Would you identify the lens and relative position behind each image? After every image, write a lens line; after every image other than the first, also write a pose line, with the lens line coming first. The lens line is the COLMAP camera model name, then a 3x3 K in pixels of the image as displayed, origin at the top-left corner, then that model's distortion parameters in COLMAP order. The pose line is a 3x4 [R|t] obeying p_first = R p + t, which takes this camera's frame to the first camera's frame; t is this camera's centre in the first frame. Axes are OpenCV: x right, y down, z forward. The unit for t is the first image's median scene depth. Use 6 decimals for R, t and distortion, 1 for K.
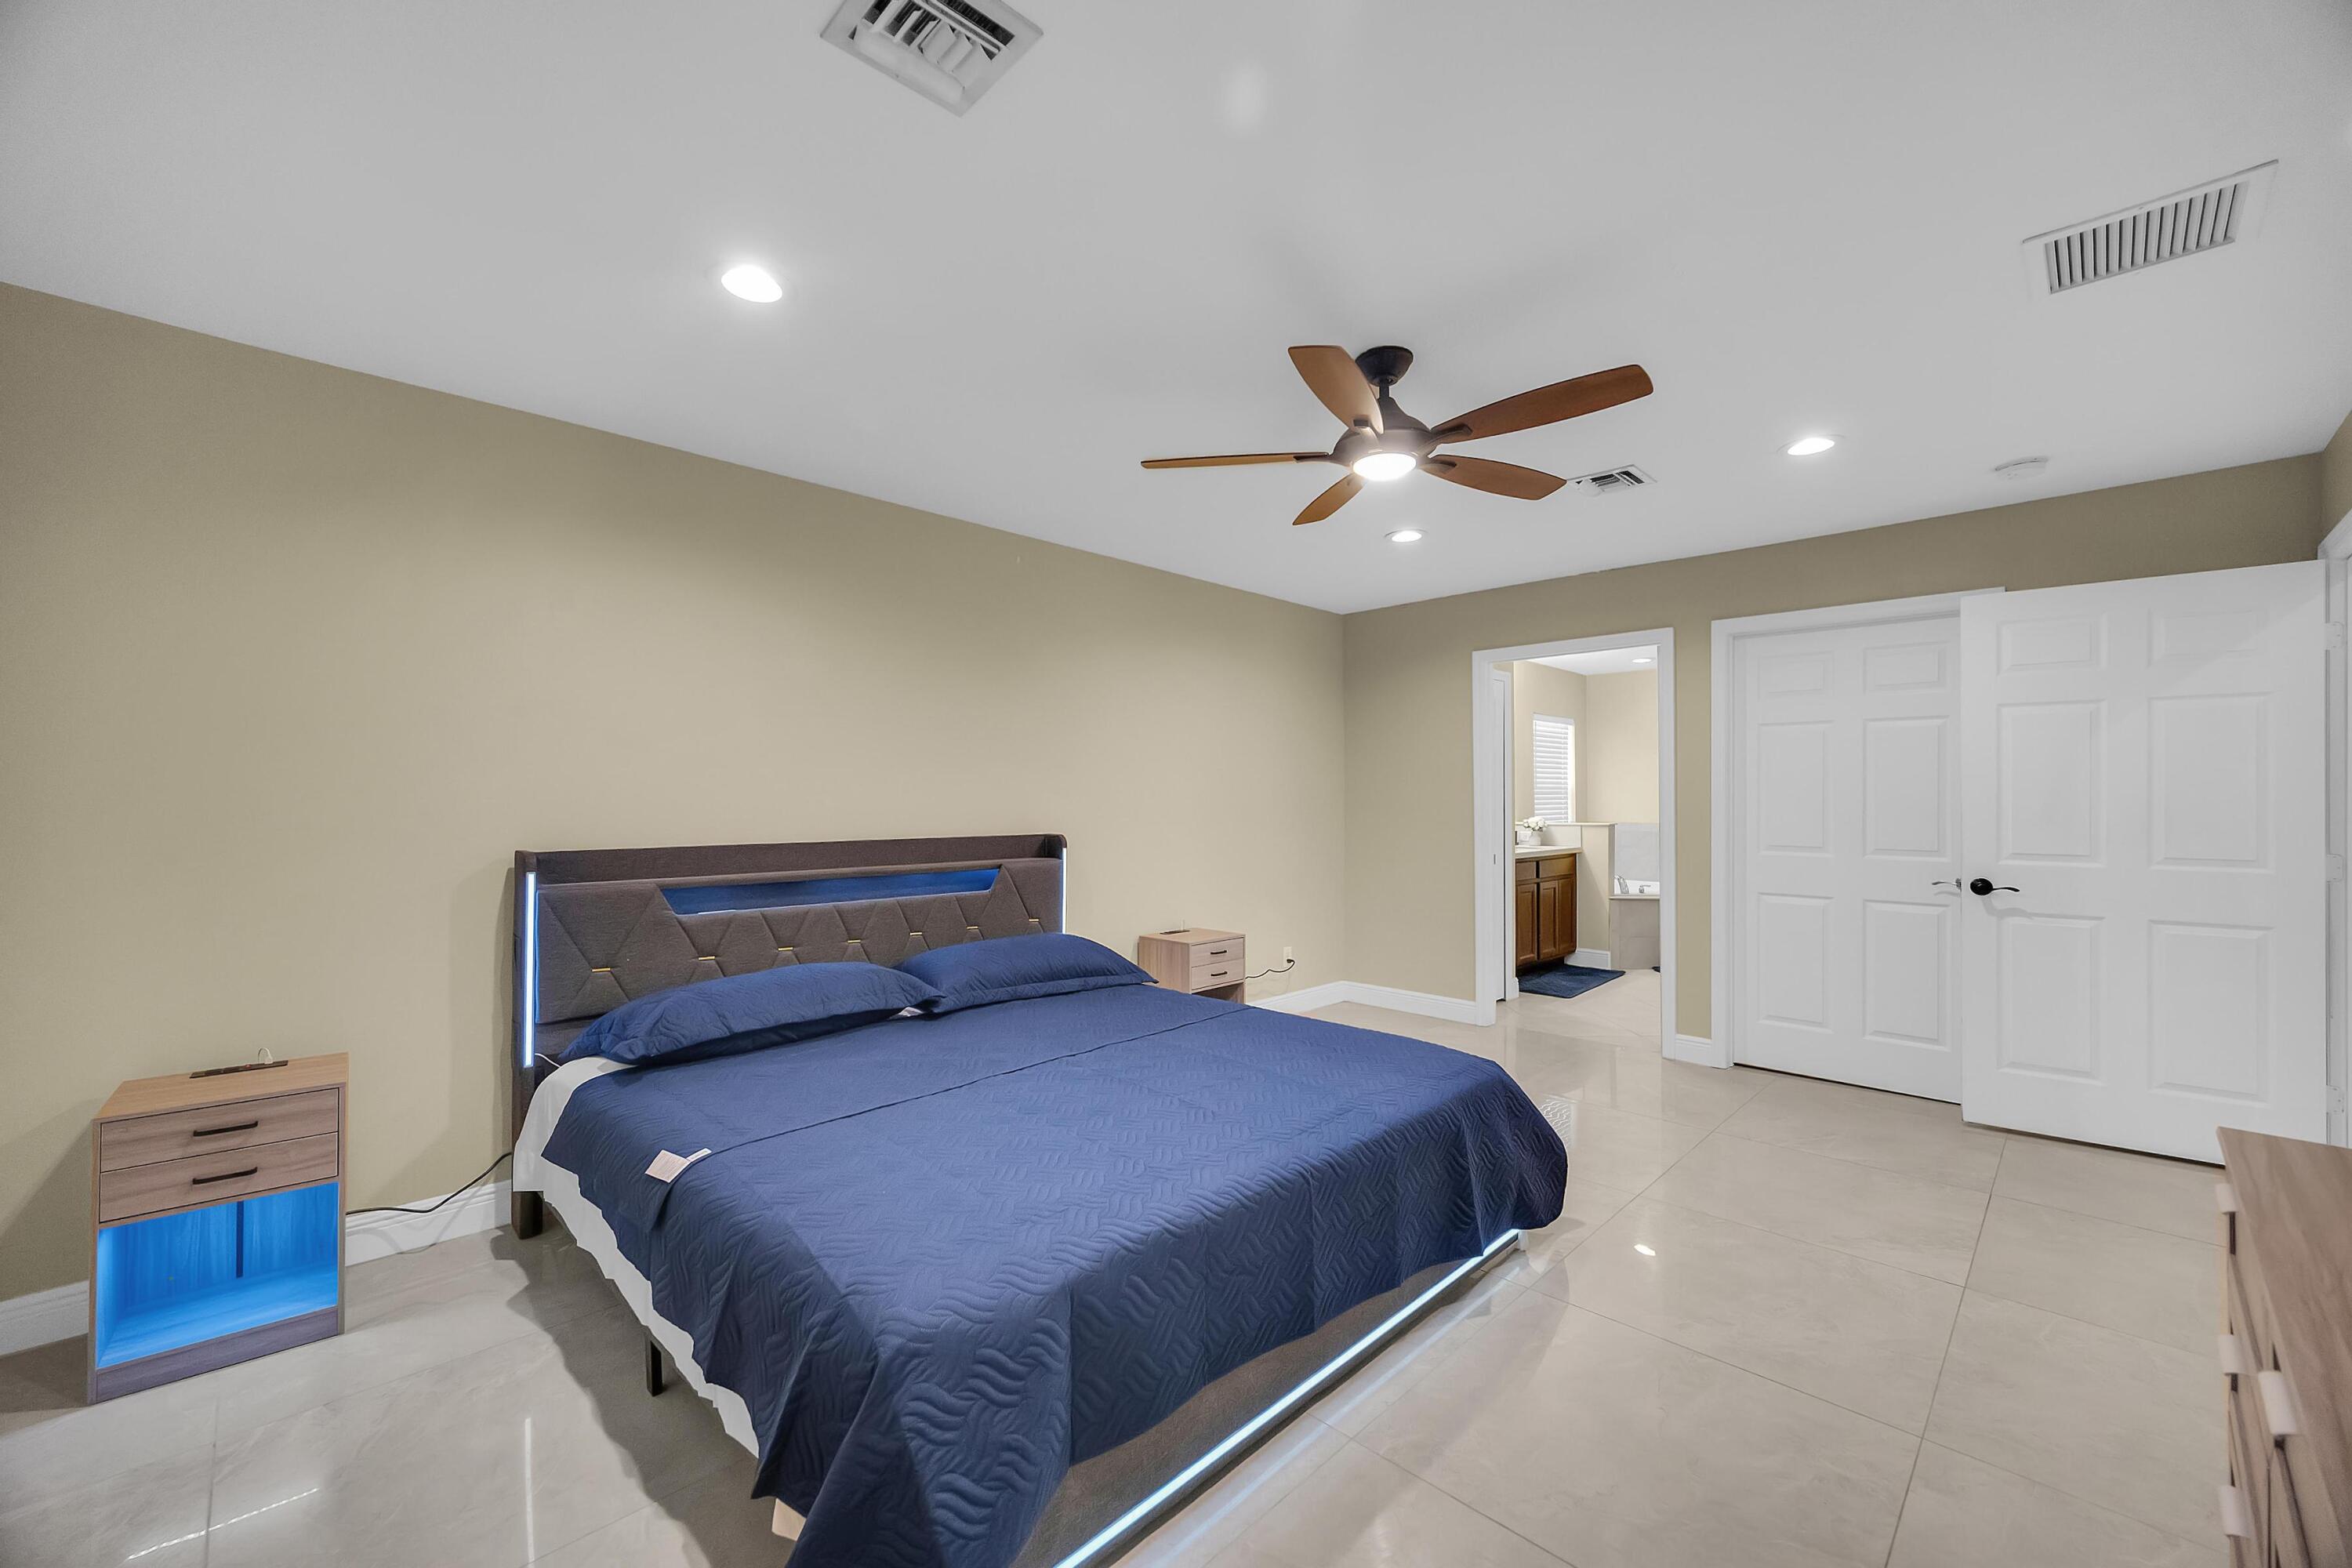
lens RADIAL K [[938.3, 0, 1186.3], [0, 938.3, 793.0], [0, 0, 1]] dist [0.001042, 0.000060]
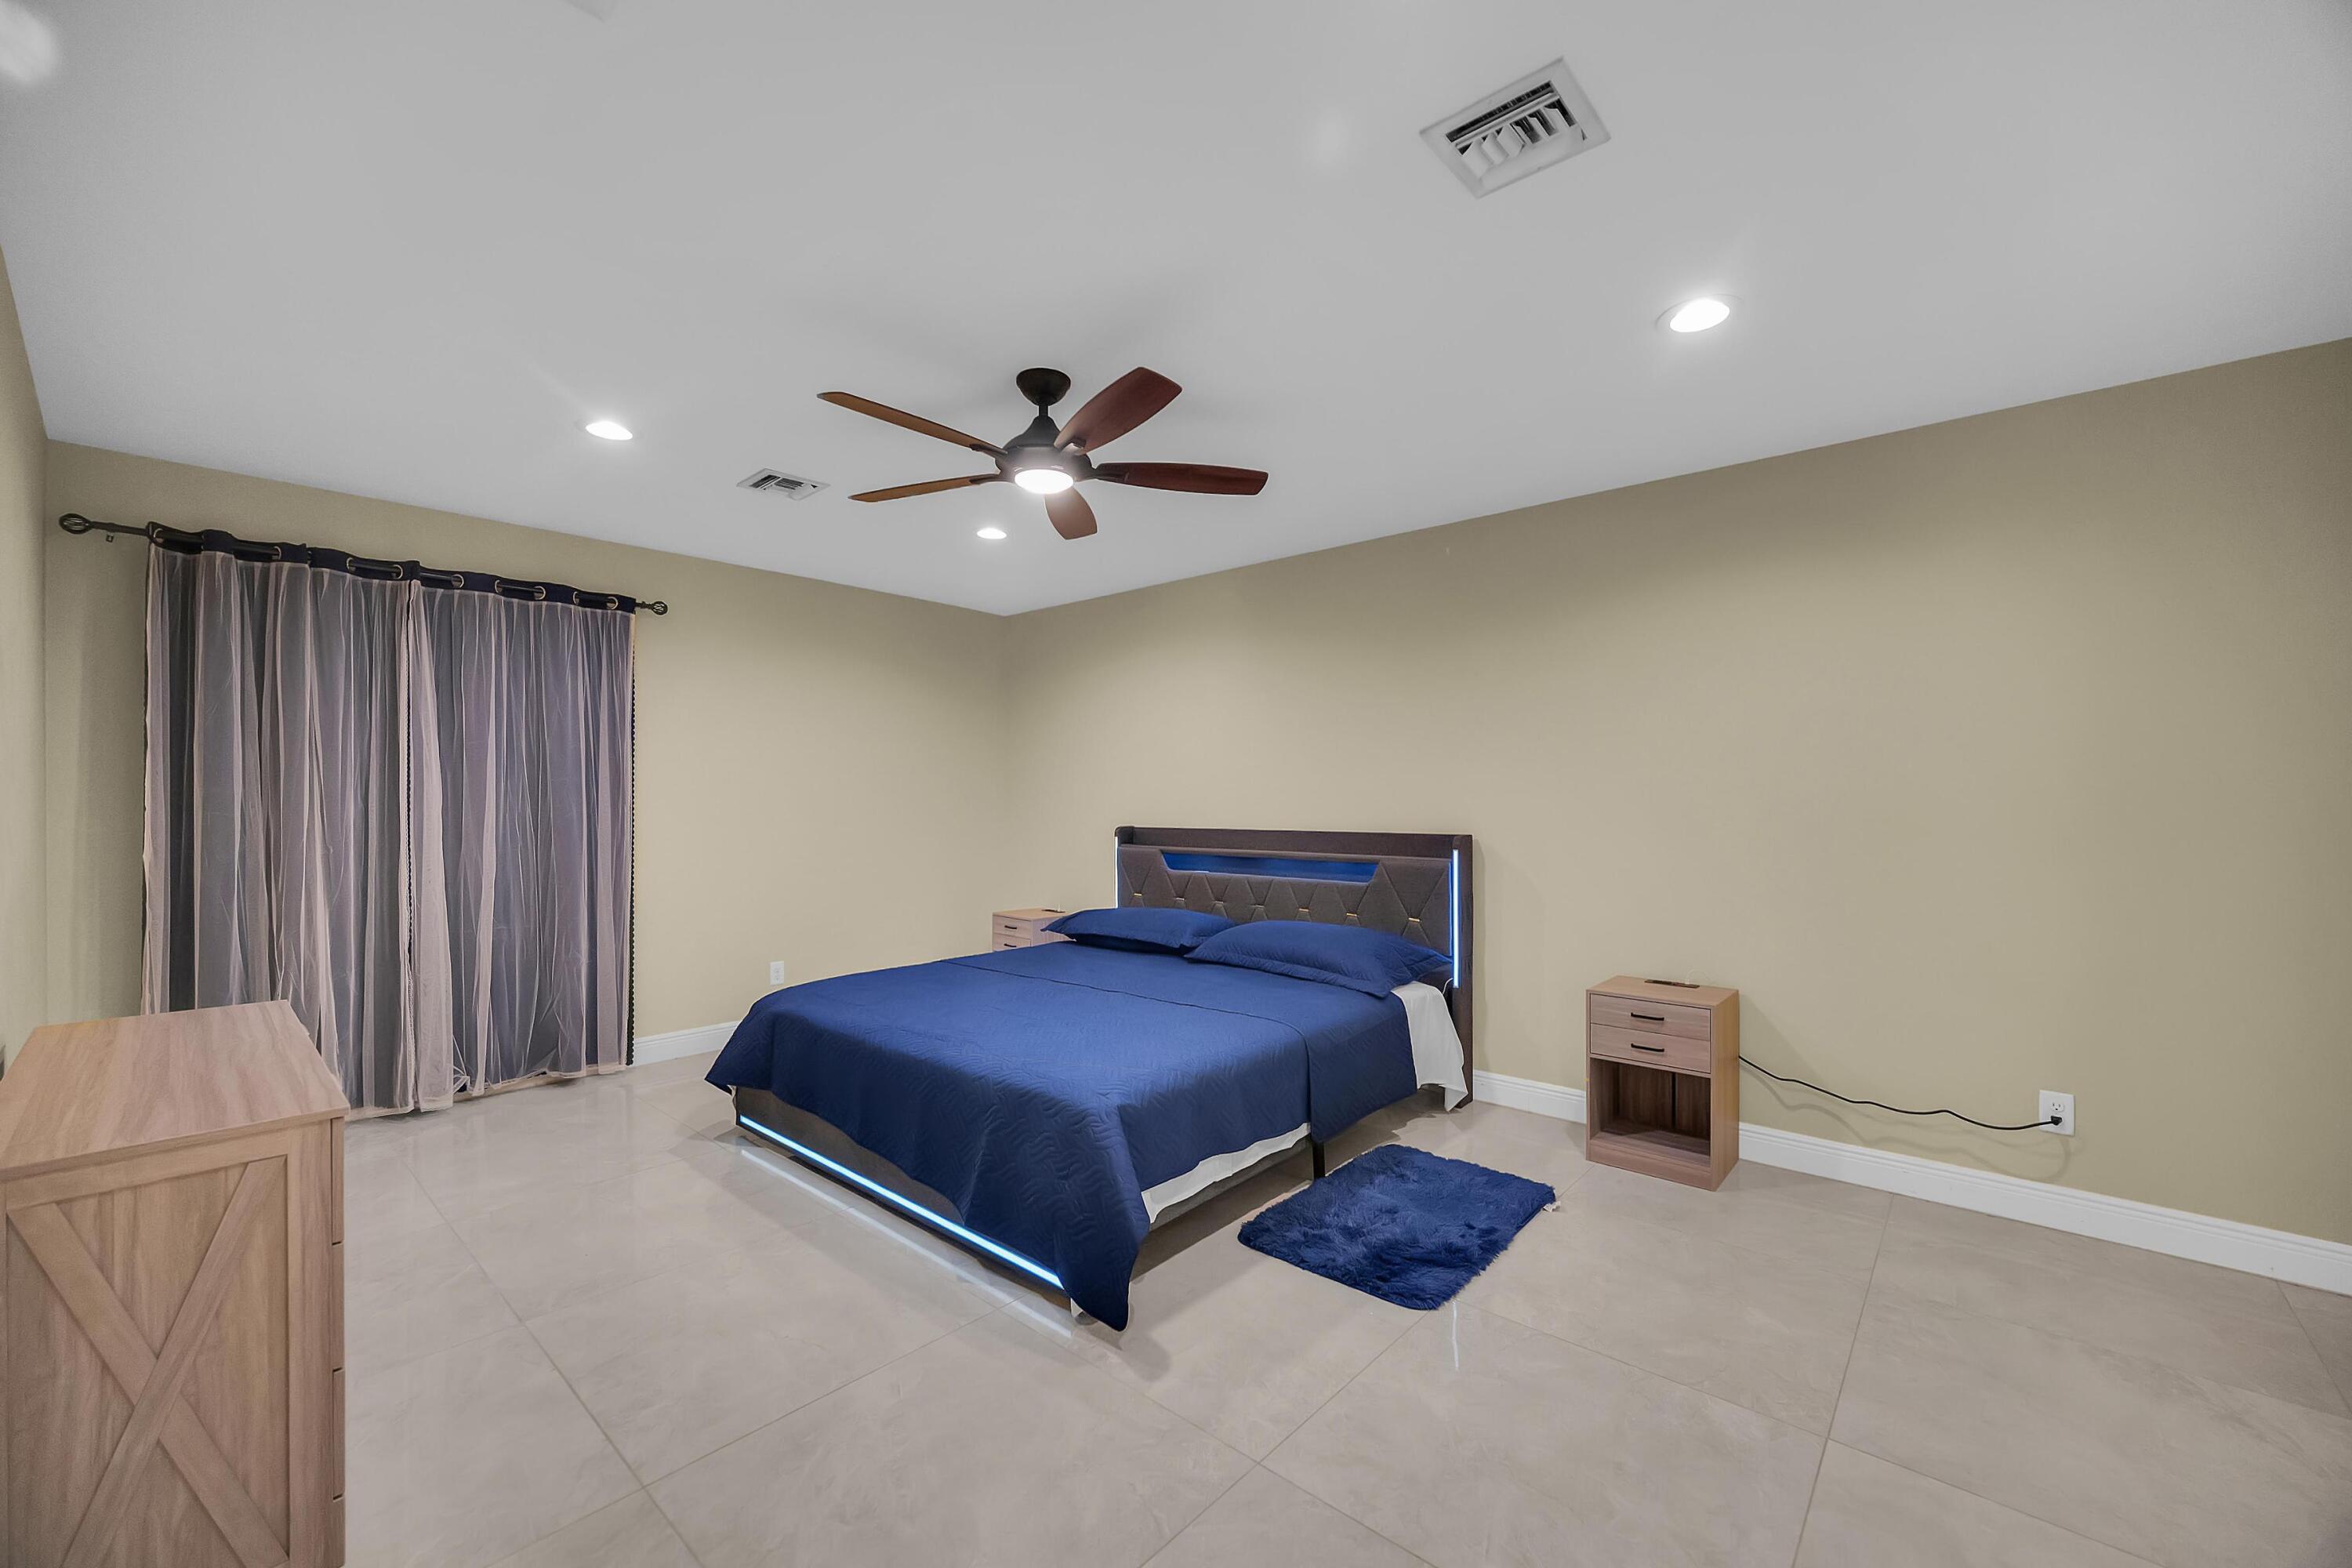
lens RADIAL K [[938.3, 0, 1185.5], [0, 938.3, 784.4], [0, 0, 1]] dist [0.001042, 0.000060]
pose [[0.058136, -0.001852, -0.998307, 0.986047], [0.024315, 0.999704, -0.000439, -0.017035], [0.998013, -0.024248, 0.058164, 0.827557]]
